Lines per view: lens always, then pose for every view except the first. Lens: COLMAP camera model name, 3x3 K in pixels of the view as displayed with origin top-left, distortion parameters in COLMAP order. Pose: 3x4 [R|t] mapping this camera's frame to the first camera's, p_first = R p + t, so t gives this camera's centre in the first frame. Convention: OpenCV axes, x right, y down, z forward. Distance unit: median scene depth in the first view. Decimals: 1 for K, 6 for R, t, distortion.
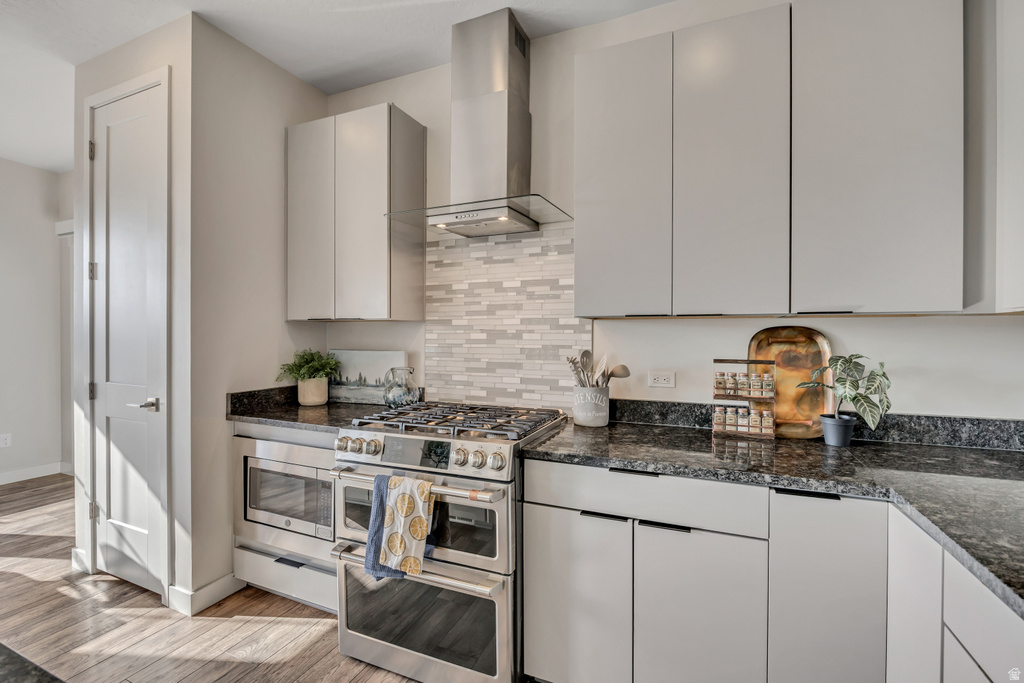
lens RADIAL K [[458.8, 0, 506.6], [0, 458.8, 336.6], [0, 0, 1]] dist [-0.013169, -0.000173]
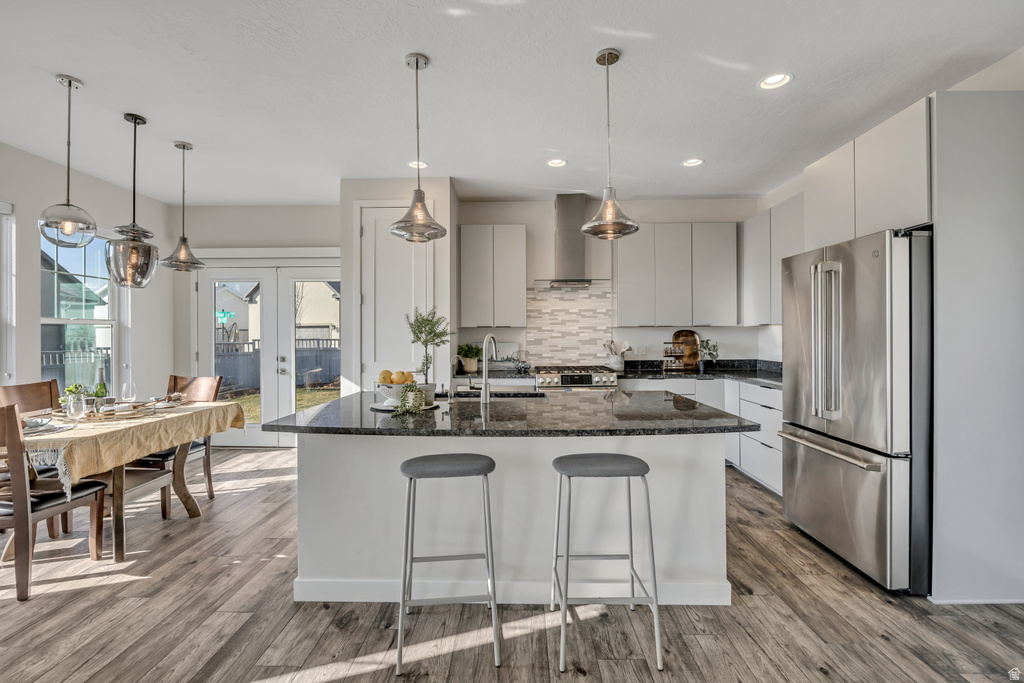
lens RADIAL K [[458.8, 0, 510.7], [0, 458.8, 334.7], [0, 0, 1]] dist [-0.013169, -0.000173]
pose [[0.925031, -0.009204, 0.379779, -1.156382], [0.008427, 0.999958, 0.003709, -0.012020], [-0.379797, -0.000230, 0.925070, -0.948165]]
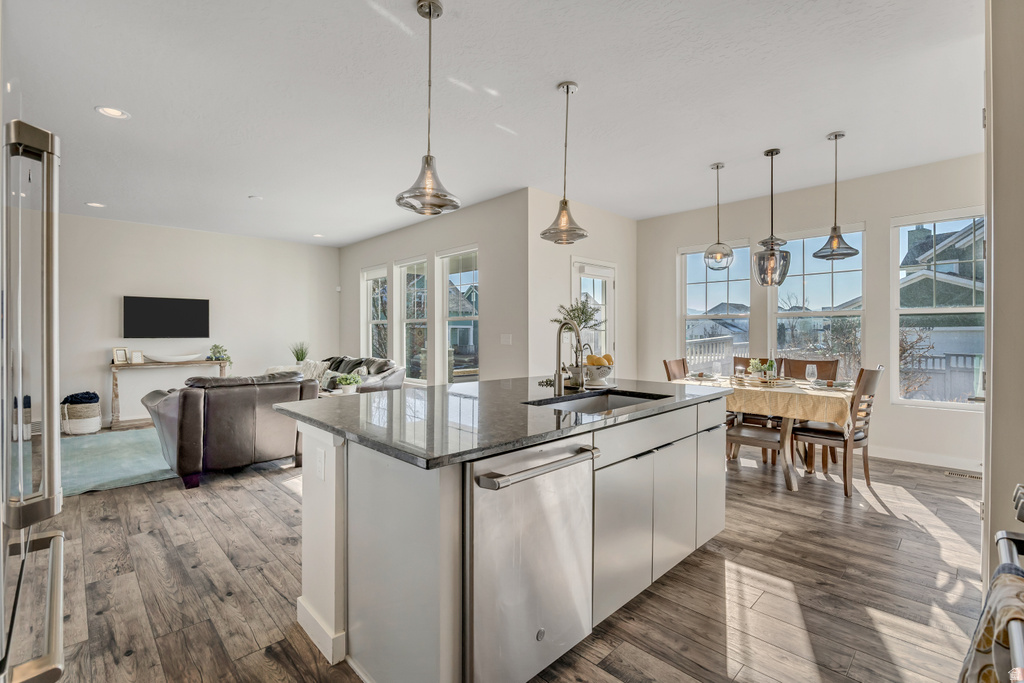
lens RADIAL K [[458.8, 0, 513.9], [0, 458.8, 336.6], [0, 0, 1]] dist [-0.013169, -0.000173]
pose [[-0.376203, 0.000229, -0.926537, 0.310180], [0.003379, 0.999994, -0.001125, 0.030007], [0.926531, -0.003554, -0.376201, 0.501567]]
